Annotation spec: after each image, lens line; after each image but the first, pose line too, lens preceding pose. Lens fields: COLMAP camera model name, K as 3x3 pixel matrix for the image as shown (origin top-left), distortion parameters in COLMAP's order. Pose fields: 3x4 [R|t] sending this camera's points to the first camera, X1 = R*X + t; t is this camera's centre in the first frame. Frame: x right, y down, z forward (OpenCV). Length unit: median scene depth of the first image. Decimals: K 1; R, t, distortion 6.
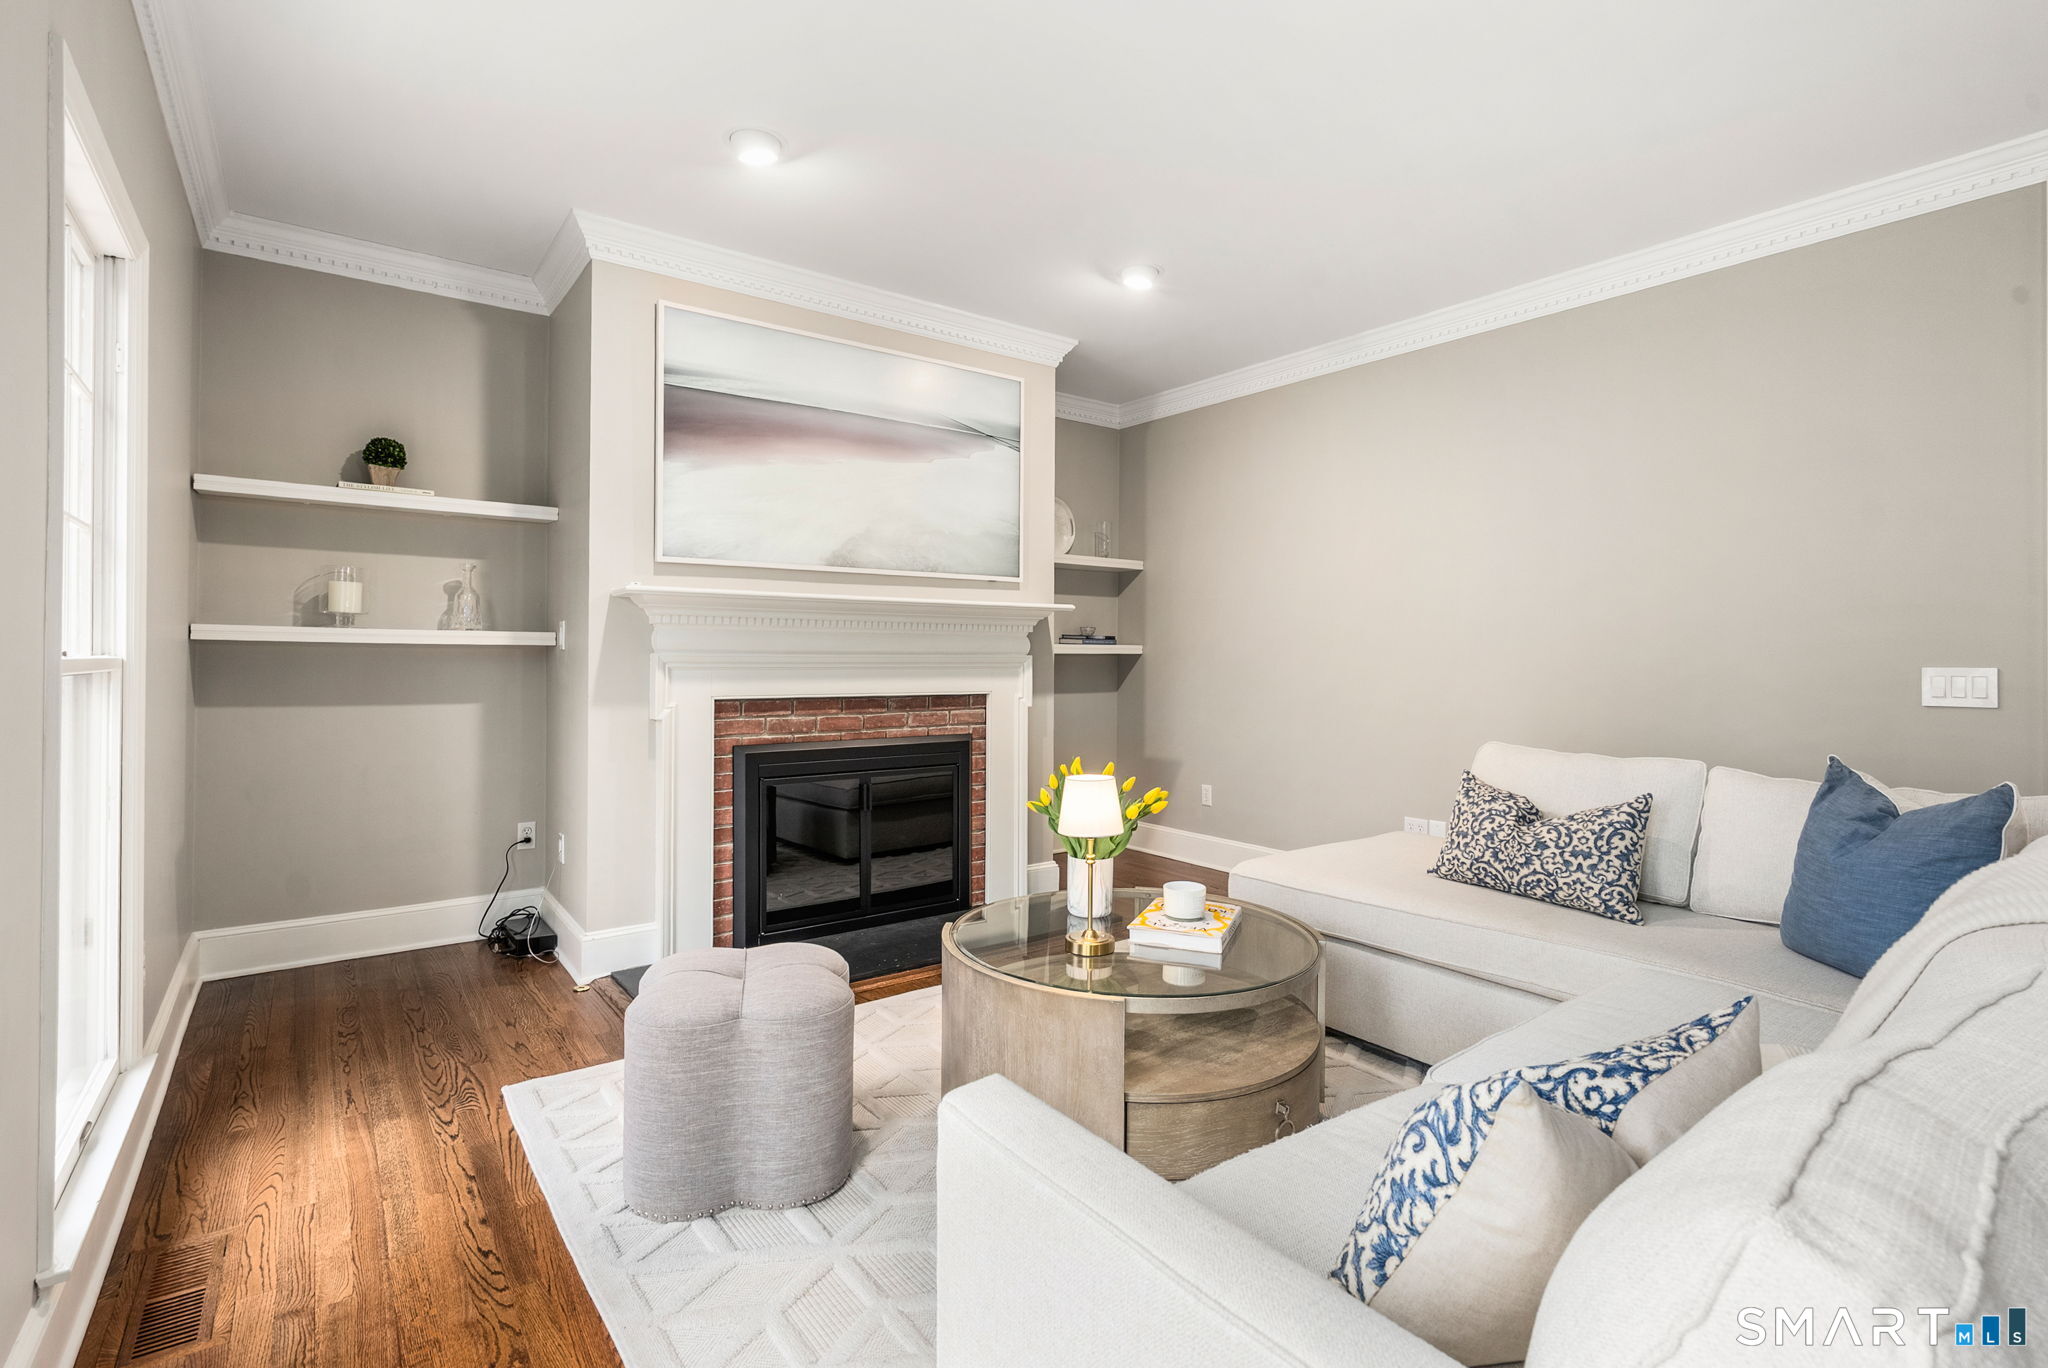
lens RADIAL K [[955.5, 0, 1022.0], [0, 955.5, 634.7], [0, 0, 1]] dist [-0.000768, -0.000007]
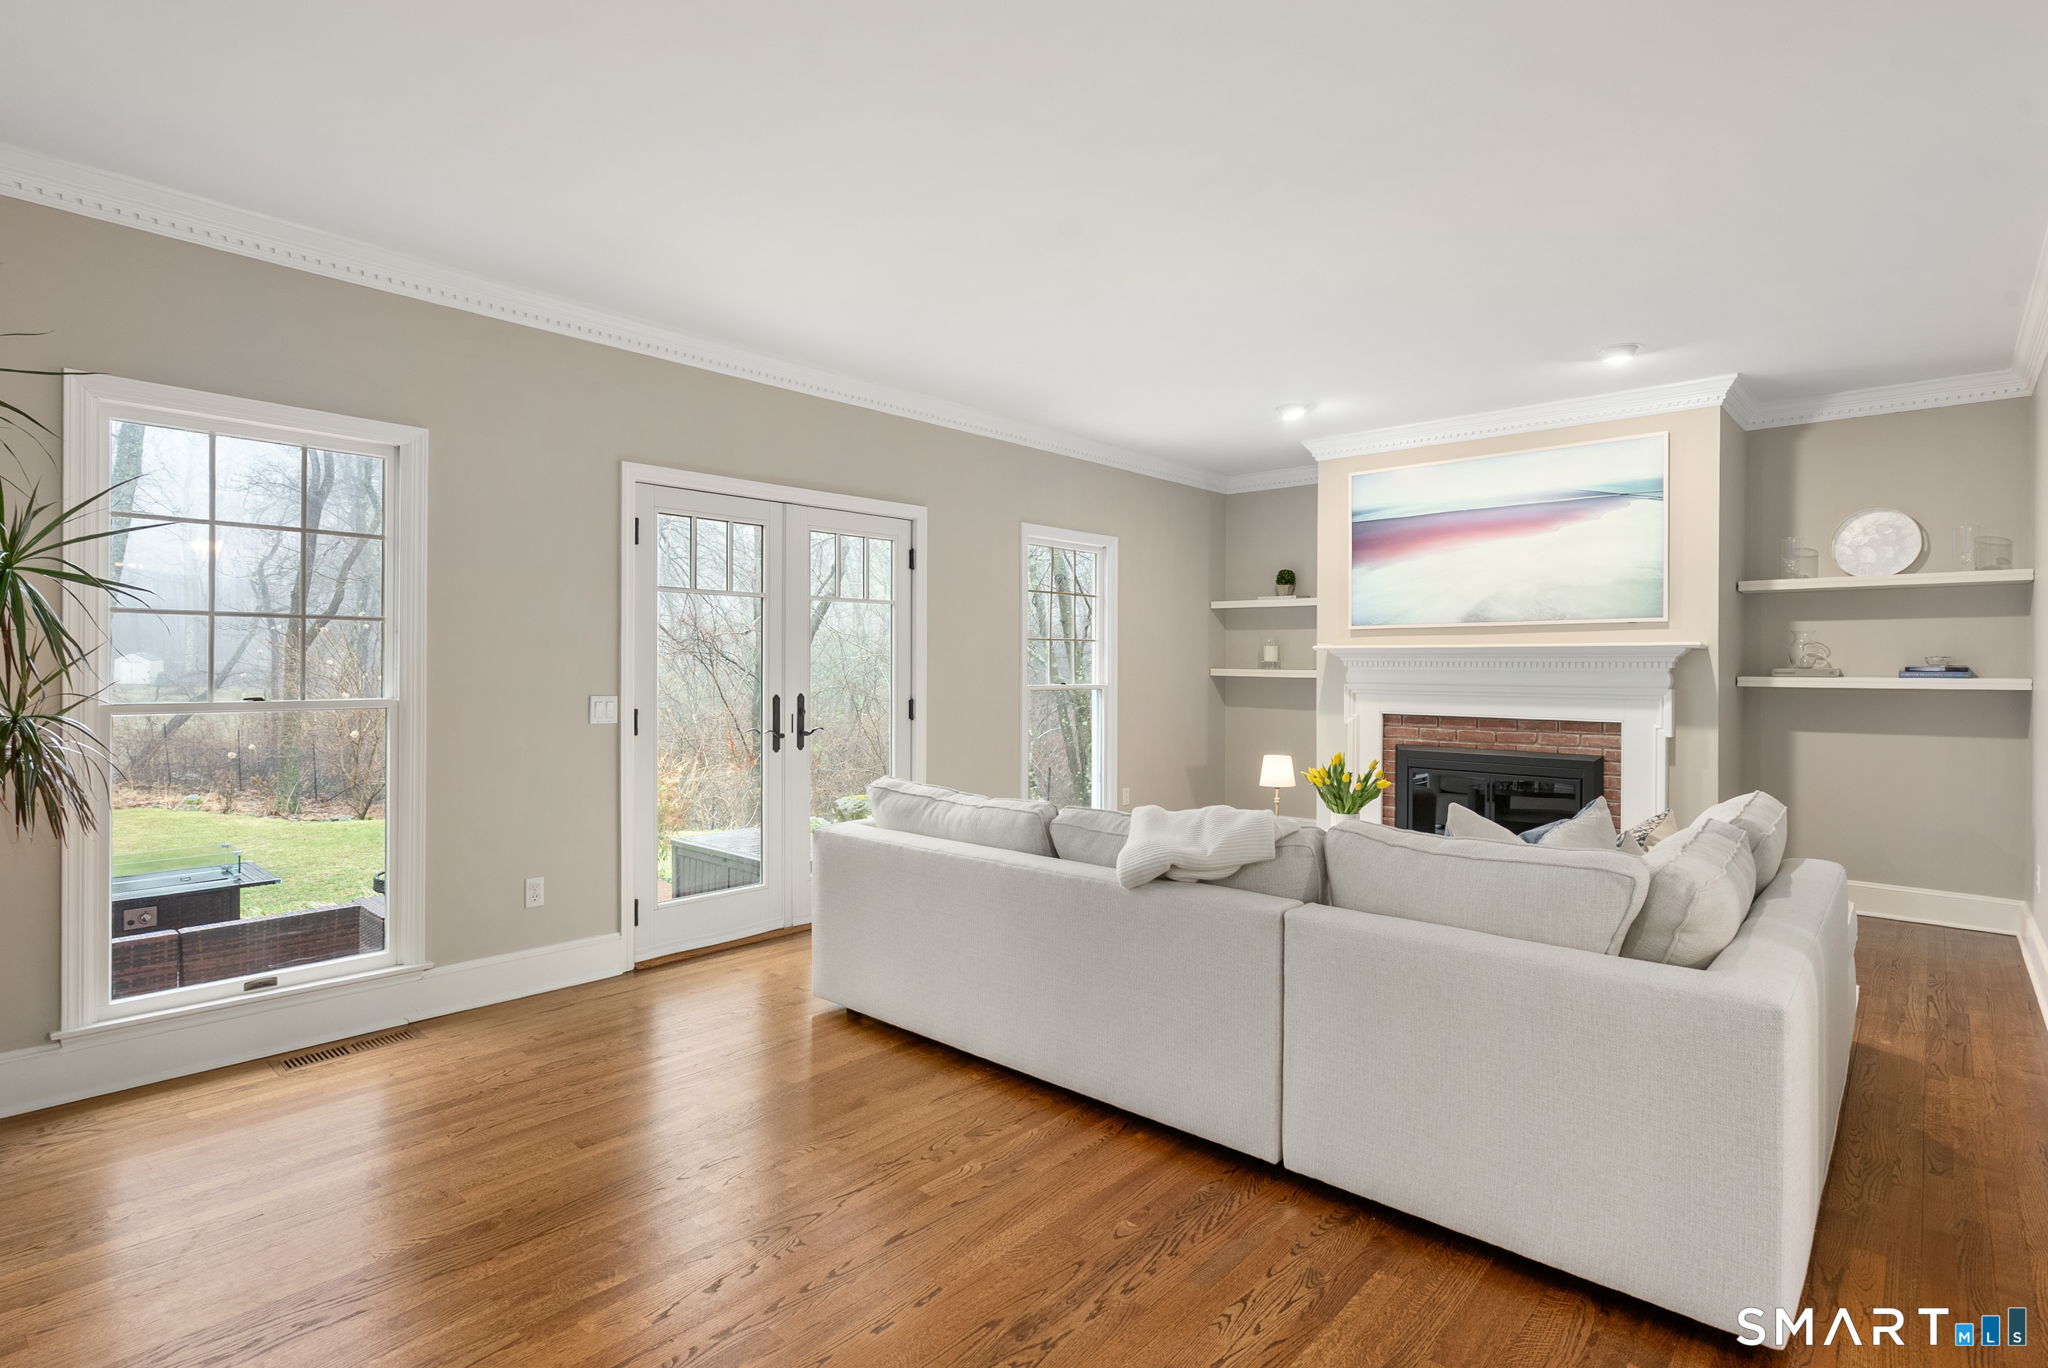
lens RADIAL K [[1011.5, 0, 1024.0], [0, 1011.5, 666.1], [0, 0, 1]] dist [-0.001020, -0.000085]
pose [[0.203005, -0.007609, -0.979148, 1.038437], [0.013226, 0.999900, -0.005028, -0.009040], [0.979088, -0.011930, 0.203085, 0.064071]]
